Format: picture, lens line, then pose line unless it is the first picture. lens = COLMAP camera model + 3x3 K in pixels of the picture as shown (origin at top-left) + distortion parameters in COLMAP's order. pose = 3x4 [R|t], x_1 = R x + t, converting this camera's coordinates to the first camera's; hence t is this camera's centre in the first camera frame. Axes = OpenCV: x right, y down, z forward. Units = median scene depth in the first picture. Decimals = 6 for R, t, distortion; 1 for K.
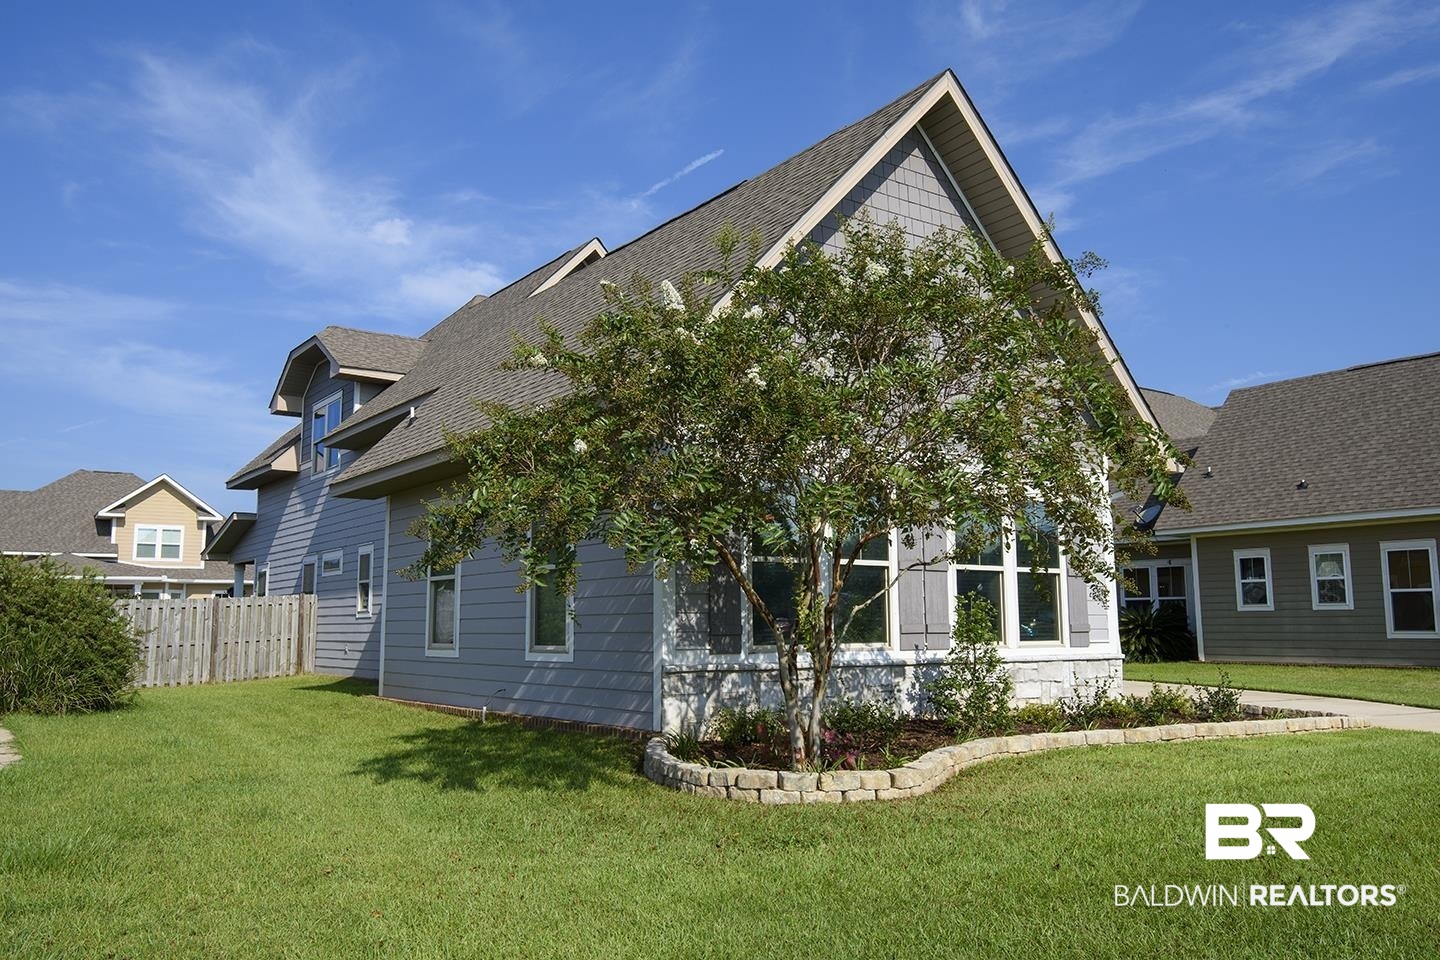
lens RADIAL K [[1125.1, 0, 721.7], [0, 1125.1, 485.7], [0, 0, 1]] dist [0.043678, 0.004426]
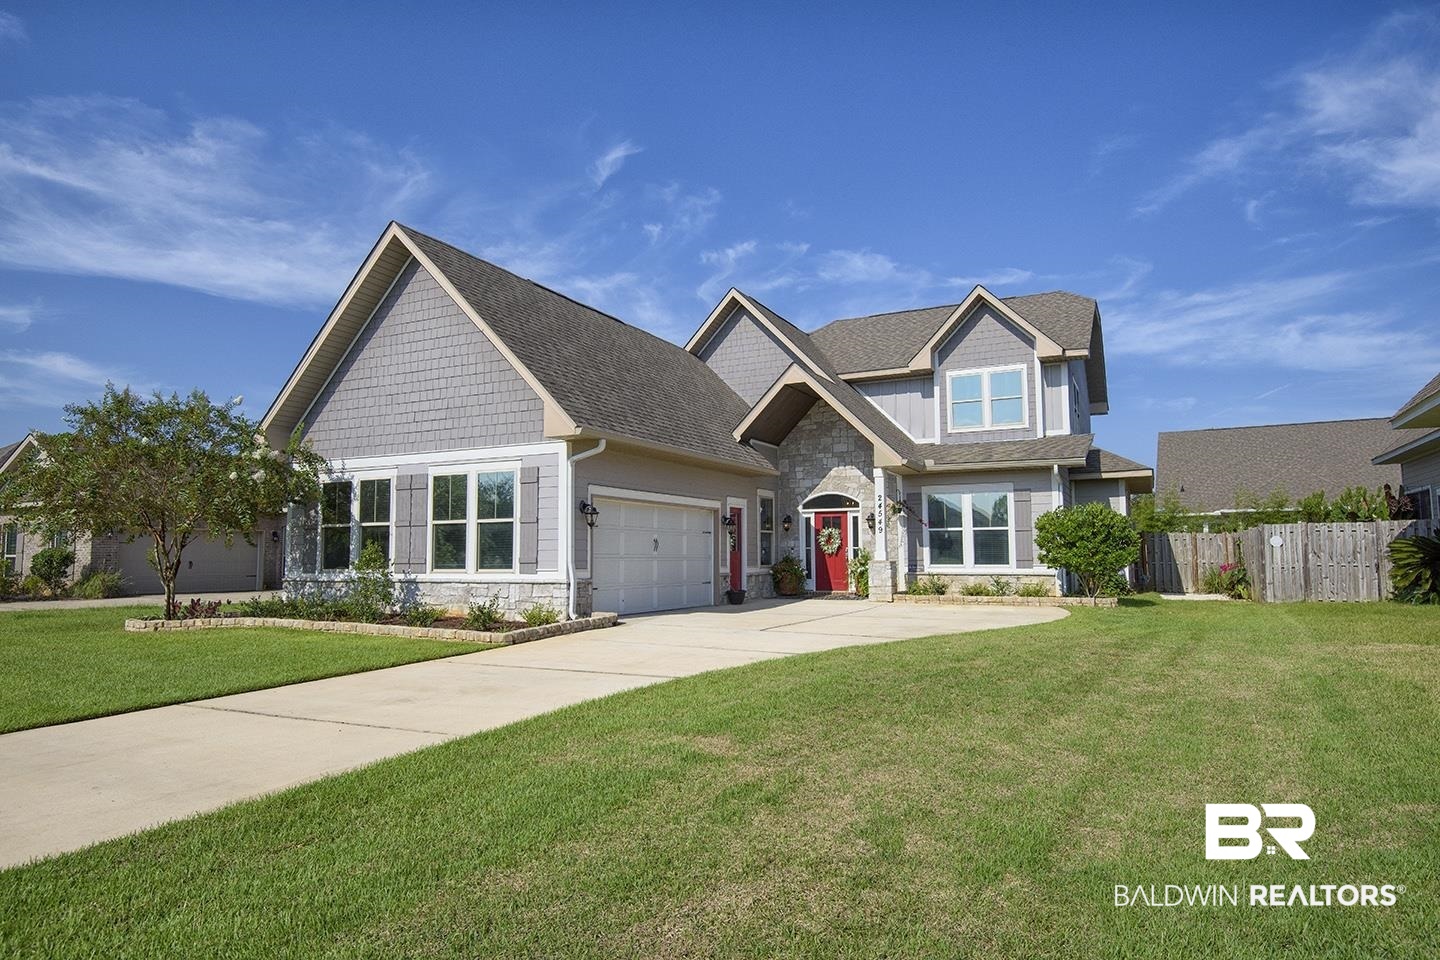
lens RADIAL K [[884.5, 0, 723.9], [0, 884.5, 483.3], [0, 0, 1]] dist [-0.000963, -0.009380]
pose [[0.458789, -0.072528, -0.885580, 0.742423], [0.113968, 0.993234, -0.022301, 0.045250], [0.881206, -0.090696, 0.463951, 0.386484]]
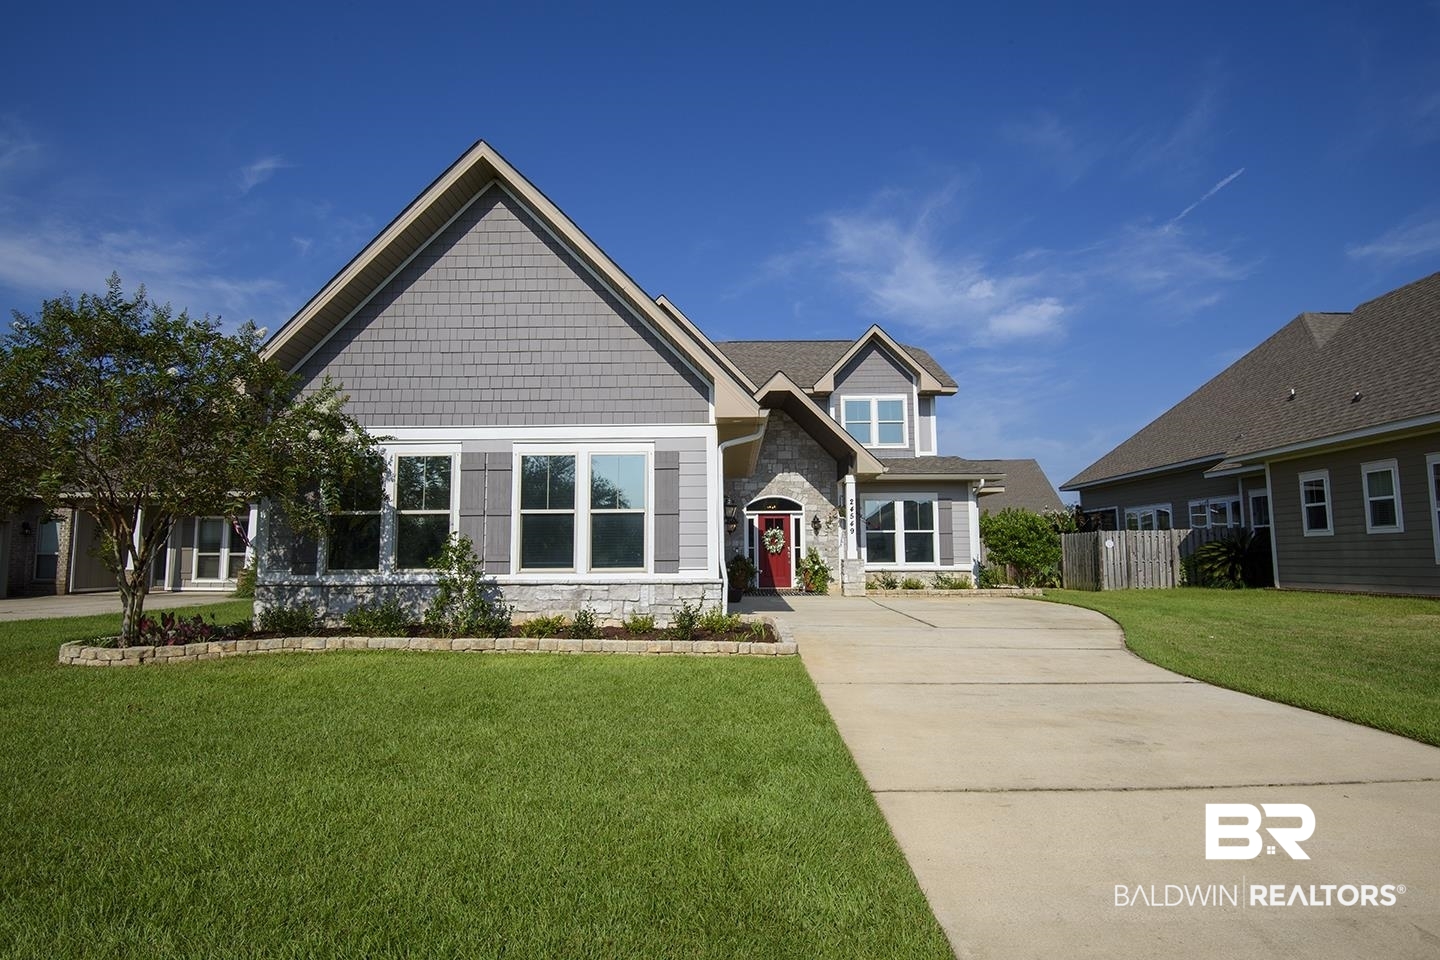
lens RADIAL K [[745.6, 0, 723.8], [0, 745.6, 484.4], [0, 0, 1]] dist [-0.014403, -0.006048]
pose [[0.801505, -0.058596, -0.595110, 0.450605], [0.076464, 0.997061, 0.004809, 0.026760], [0.593079, -0.049358, 0.803630, 0.217510]]
